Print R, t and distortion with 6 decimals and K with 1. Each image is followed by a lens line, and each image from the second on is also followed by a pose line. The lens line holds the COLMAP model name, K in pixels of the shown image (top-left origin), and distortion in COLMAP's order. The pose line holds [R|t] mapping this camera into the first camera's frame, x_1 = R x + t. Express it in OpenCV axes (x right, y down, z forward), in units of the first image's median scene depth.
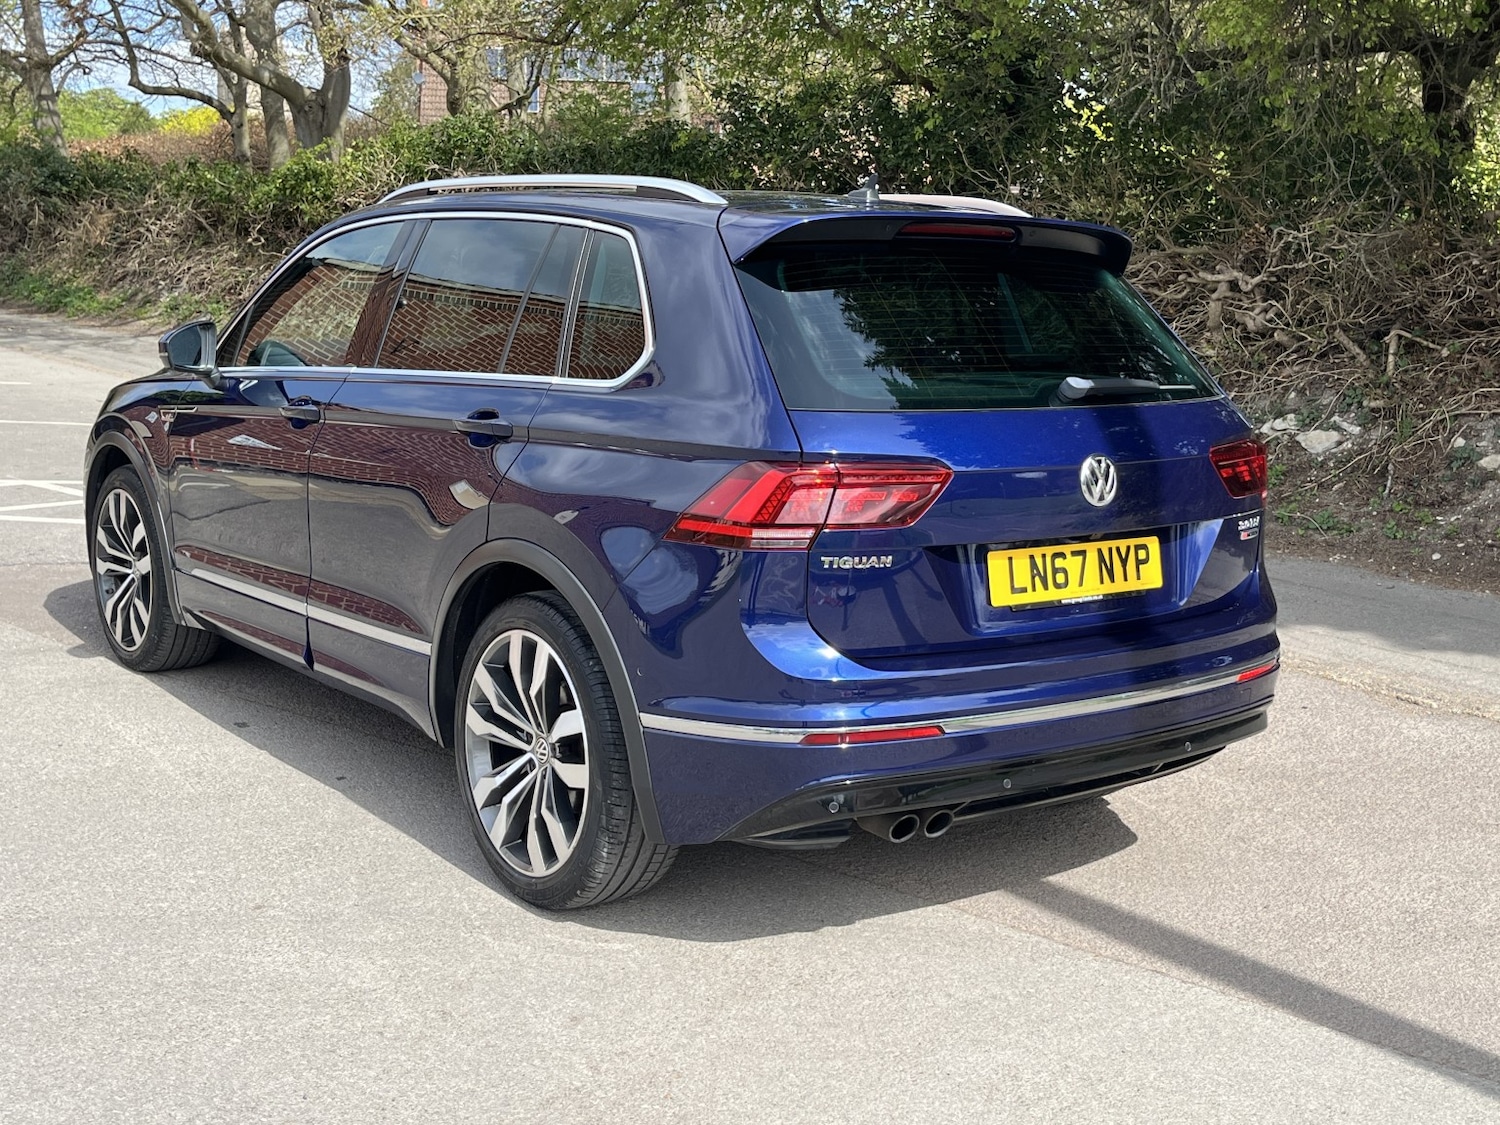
lens RADIAL K [[1800.4, 0, 758.3], [0, 1800.4, 555.9], [0, 0, 1]] dist [0.035375, 0.000000]
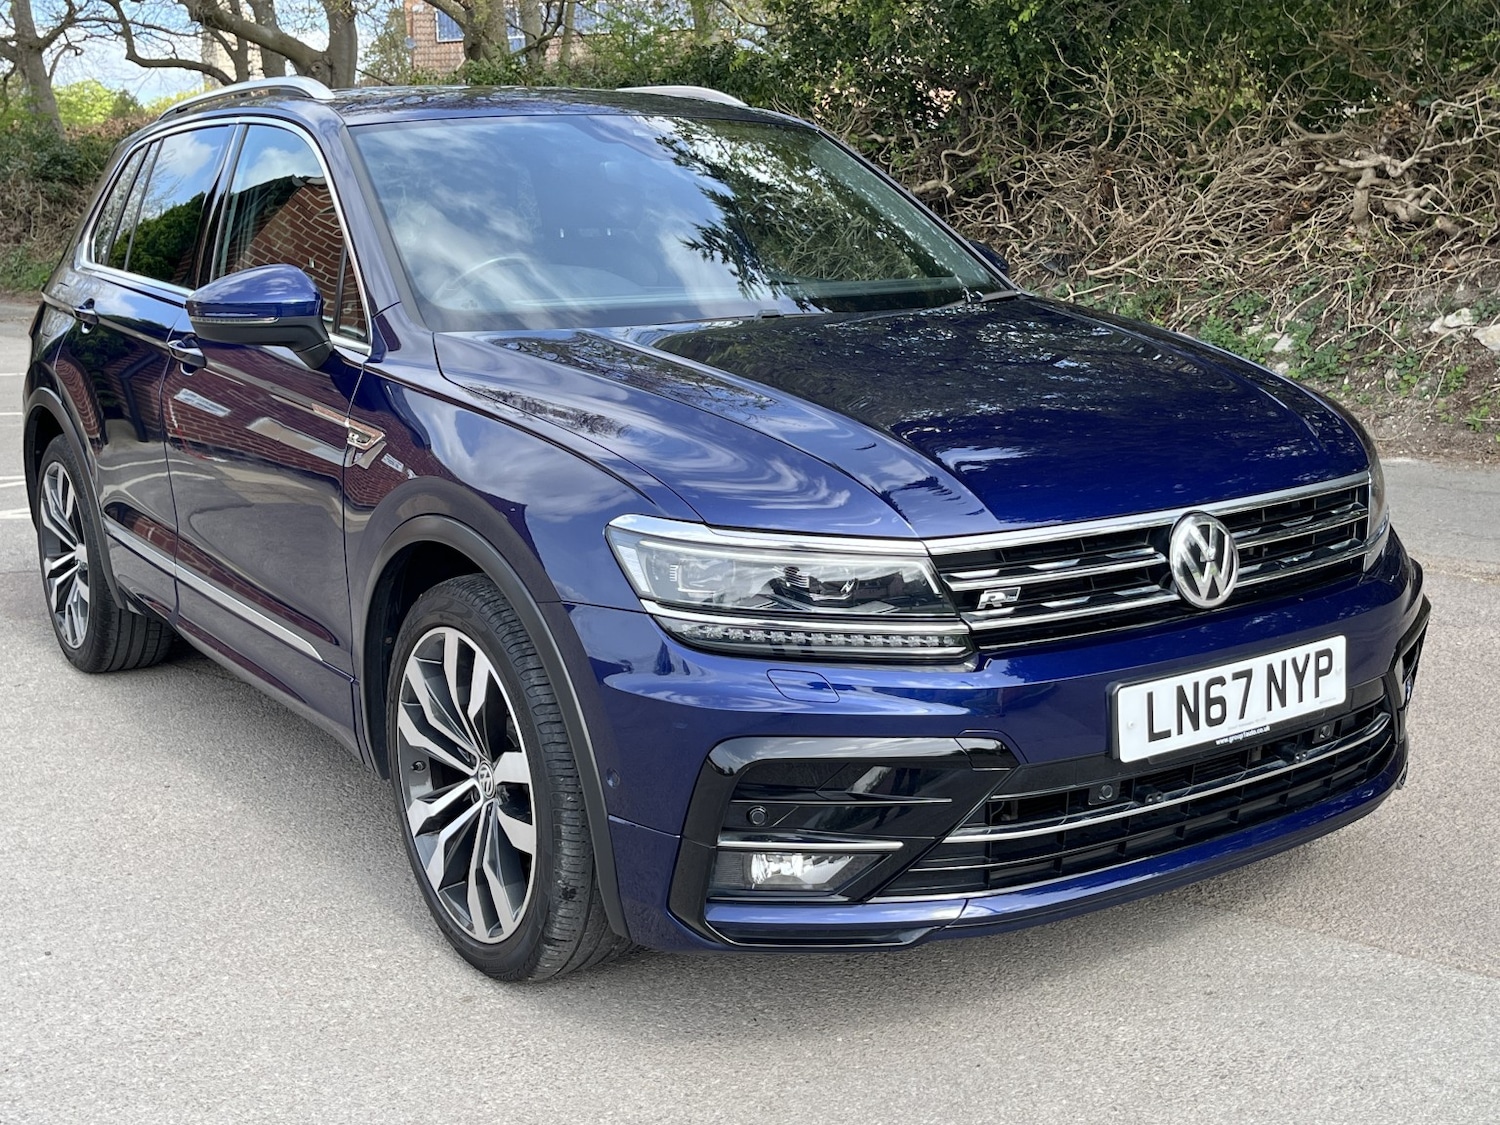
lens RADIAL K [[1800.4, 0, 744.4], [0, 1800.4, 557.9], [0, 0, 1]] dist [0.035375, 0.000000]
pose [[0.997859, -0.063271, -0.016568, -0.049877], [0.063694, 0.997620, 0.026418, -0.001744], [0.014858, -0.027417, 0.999514, 0.089642]]
